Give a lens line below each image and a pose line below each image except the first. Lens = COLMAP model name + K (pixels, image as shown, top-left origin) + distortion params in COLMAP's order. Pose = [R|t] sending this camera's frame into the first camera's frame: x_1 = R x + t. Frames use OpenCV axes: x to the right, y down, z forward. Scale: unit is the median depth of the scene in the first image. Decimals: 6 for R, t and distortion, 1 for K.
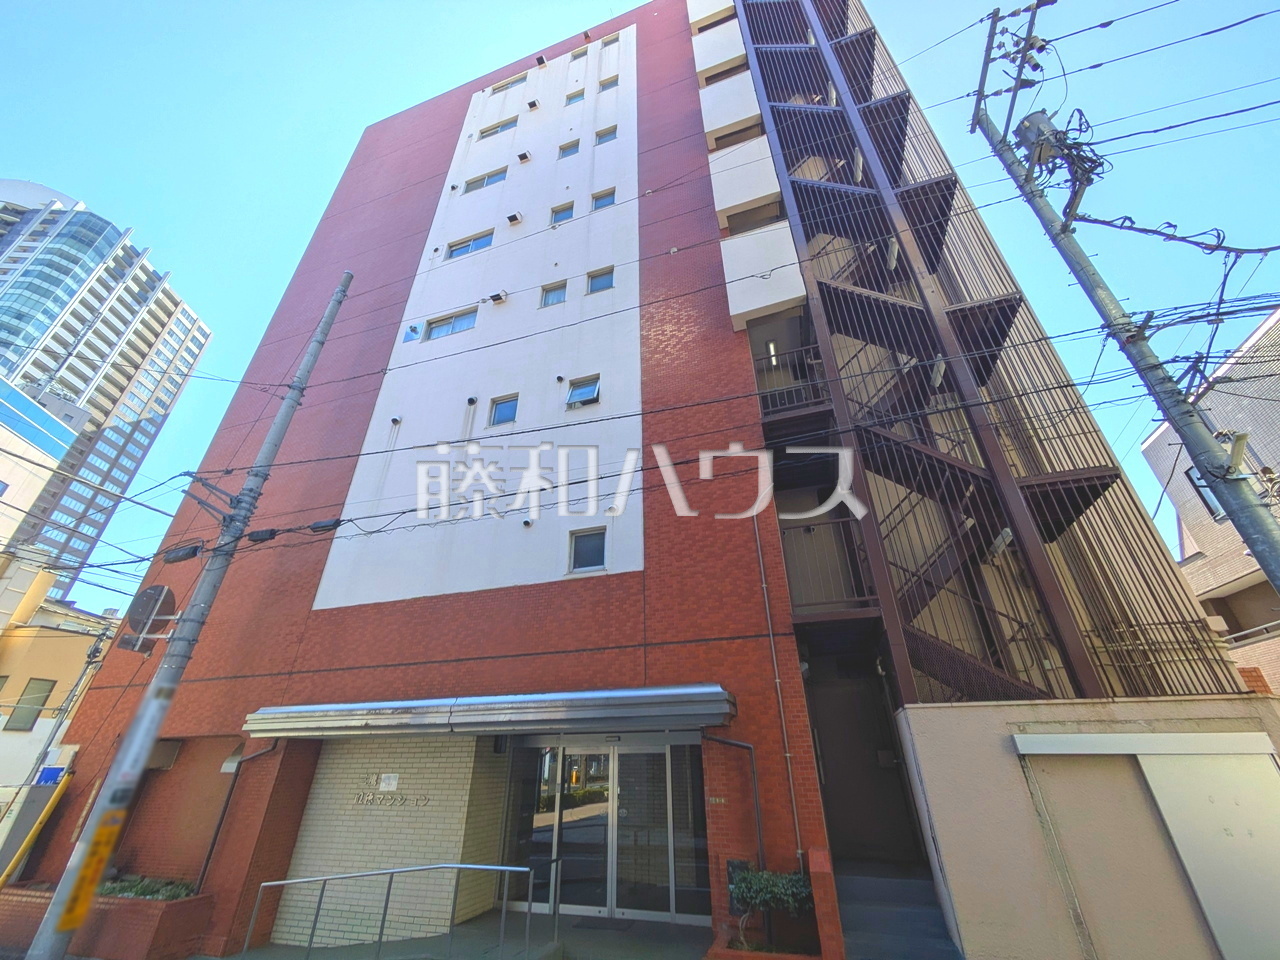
lens RADIAL K [[510.9, 0, 640.2], [0, 510.9, 474.9], [0, 0, 1]] dist [0.002373, 0.000213]
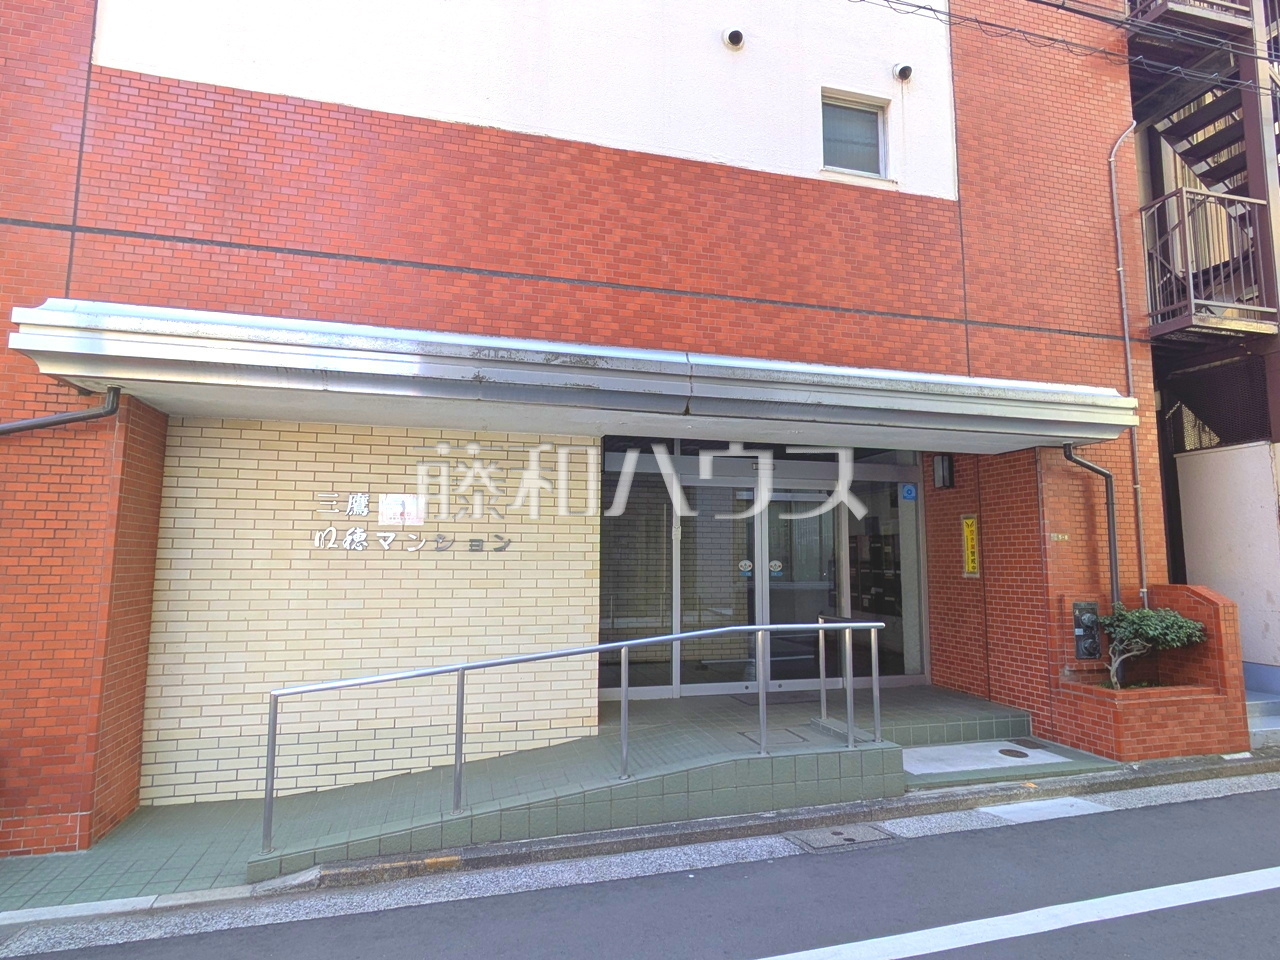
lens RADIAL K [[699.8, 0, 641.6], [0, 699.8, 481.3], [0, 0, 1]] dist [-0.003739, -0.000200]
pose [[0.832926, 0.072640, 0.548596, -0.623273], [-0.281708, 0.908939, 0.307359, 0.294544], [-0.476314, -0.410551, 0.777543, 0.374468]]
